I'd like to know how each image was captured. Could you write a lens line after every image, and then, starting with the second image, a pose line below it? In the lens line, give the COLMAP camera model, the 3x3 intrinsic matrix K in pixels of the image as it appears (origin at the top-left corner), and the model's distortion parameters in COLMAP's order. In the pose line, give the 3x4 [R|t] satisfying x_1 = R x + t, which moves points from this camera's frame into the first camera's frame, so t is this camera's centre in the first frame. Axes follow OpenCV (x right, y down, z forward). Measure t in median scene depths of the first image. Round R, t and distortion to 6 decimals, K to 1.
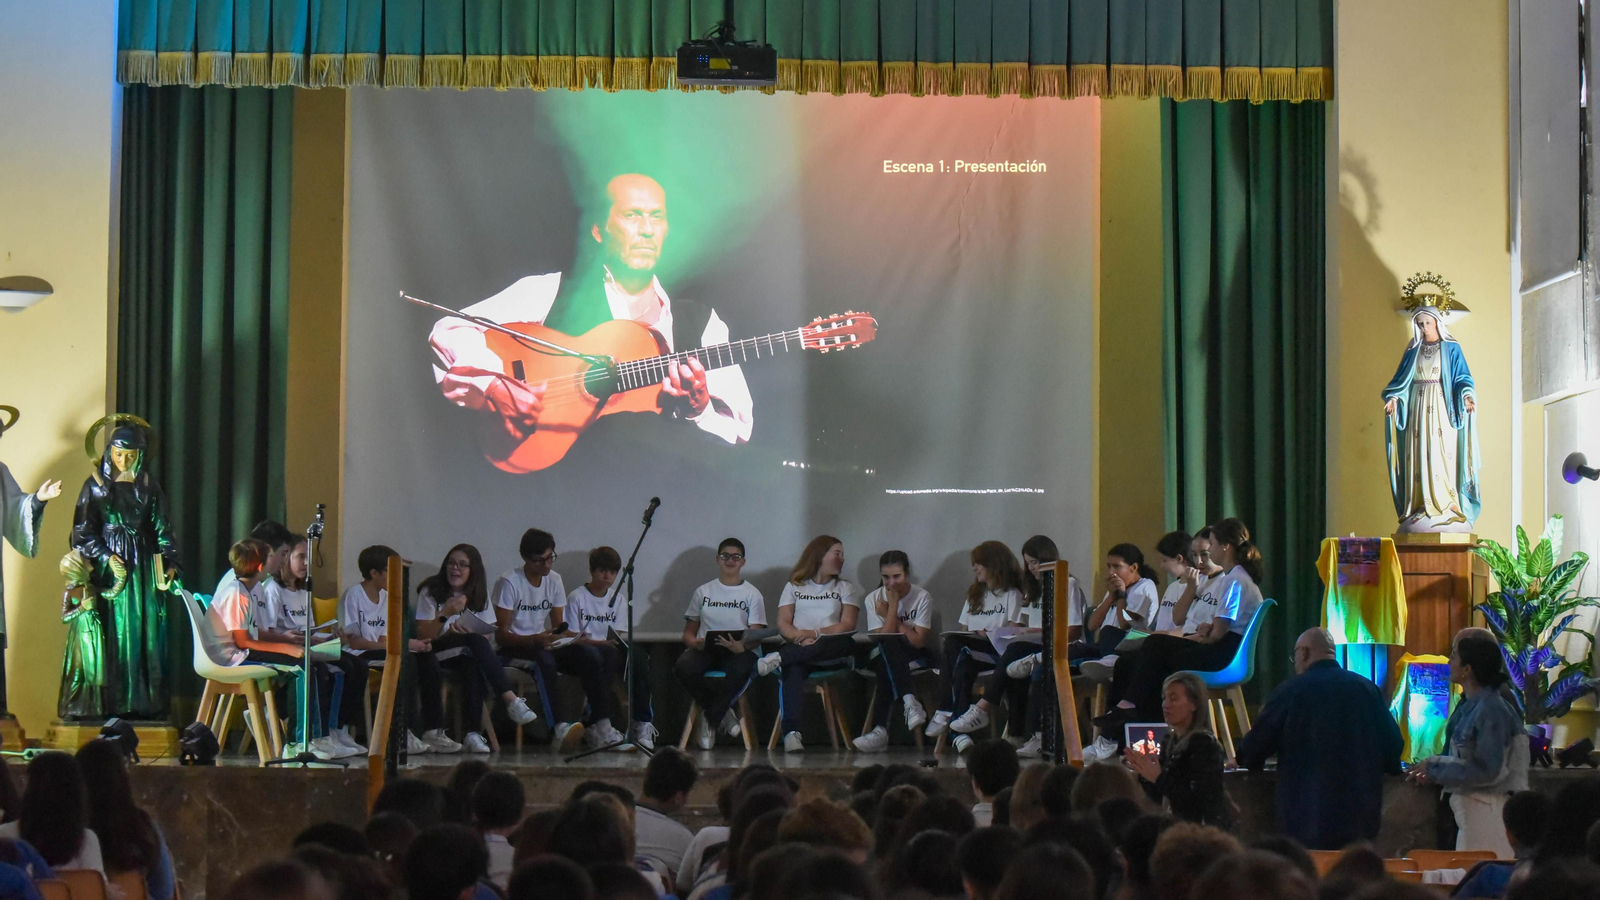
lens RADIAL K [[3494.3, 0, 830.7], [0, 3494.3, 454.9], [0, 0, 1]] dist [-0.017766, -0.563880]
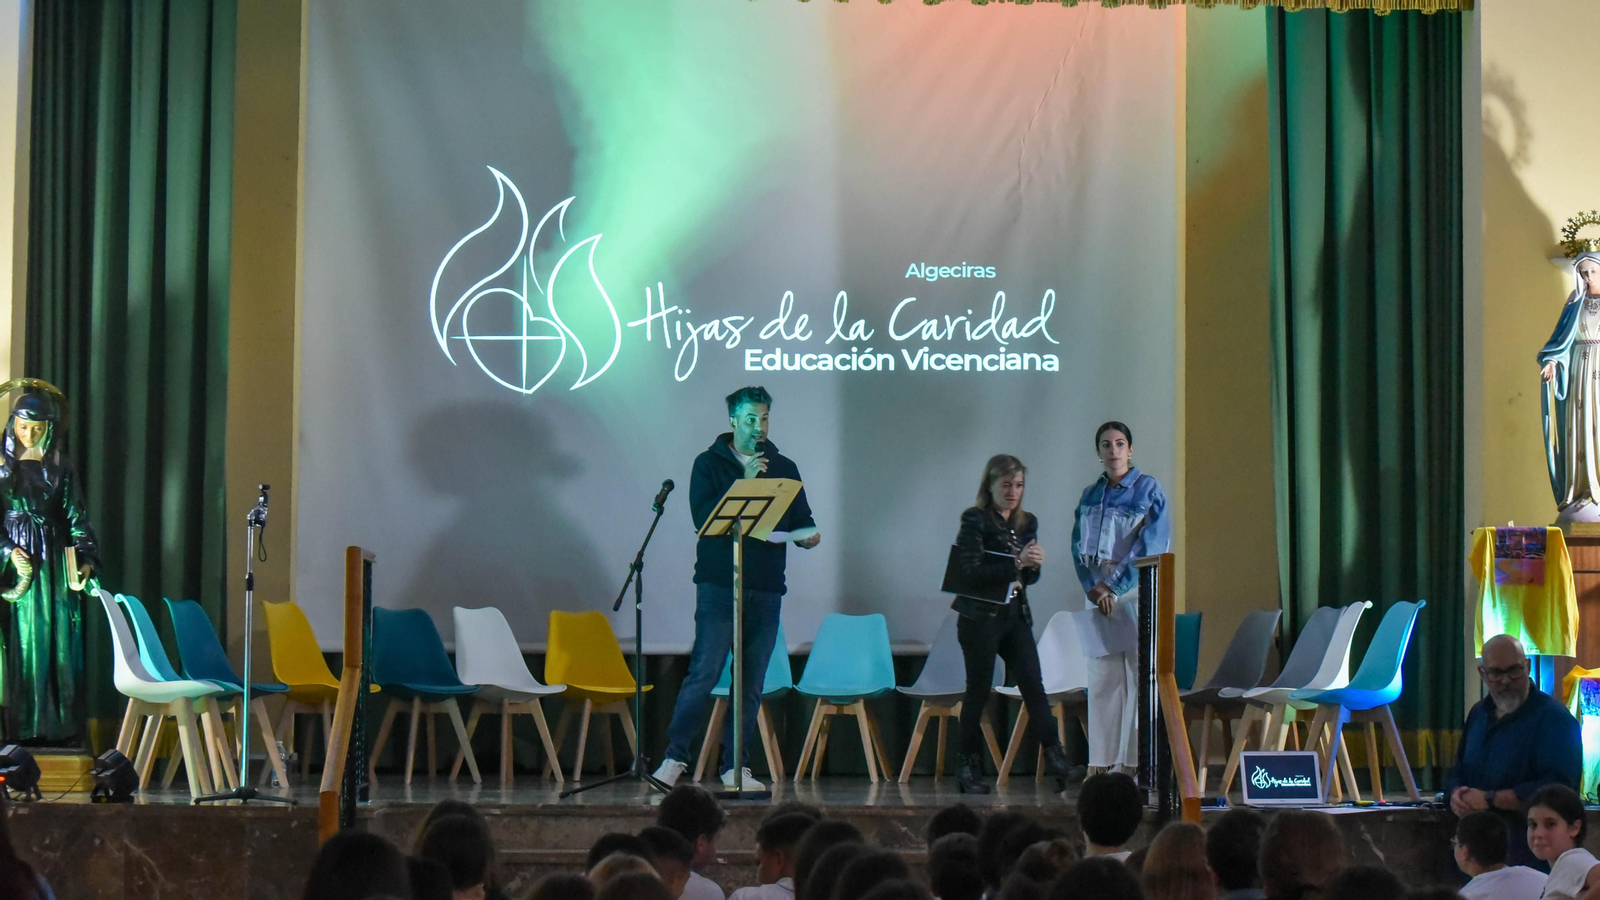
lens RADIAL K [[3634.7, 0, 853.6], [0, 3634.7, 445.3], [0, 0, 1]] dist [-0.075933, 0.033289]
pose [[0.999966, 0.000743, 0.008175, -0.013282], [-0.000698, 0.999984, -0.005533, 0.008807], [-0.008179, 0.005528, 0.999951, 0.134950]]
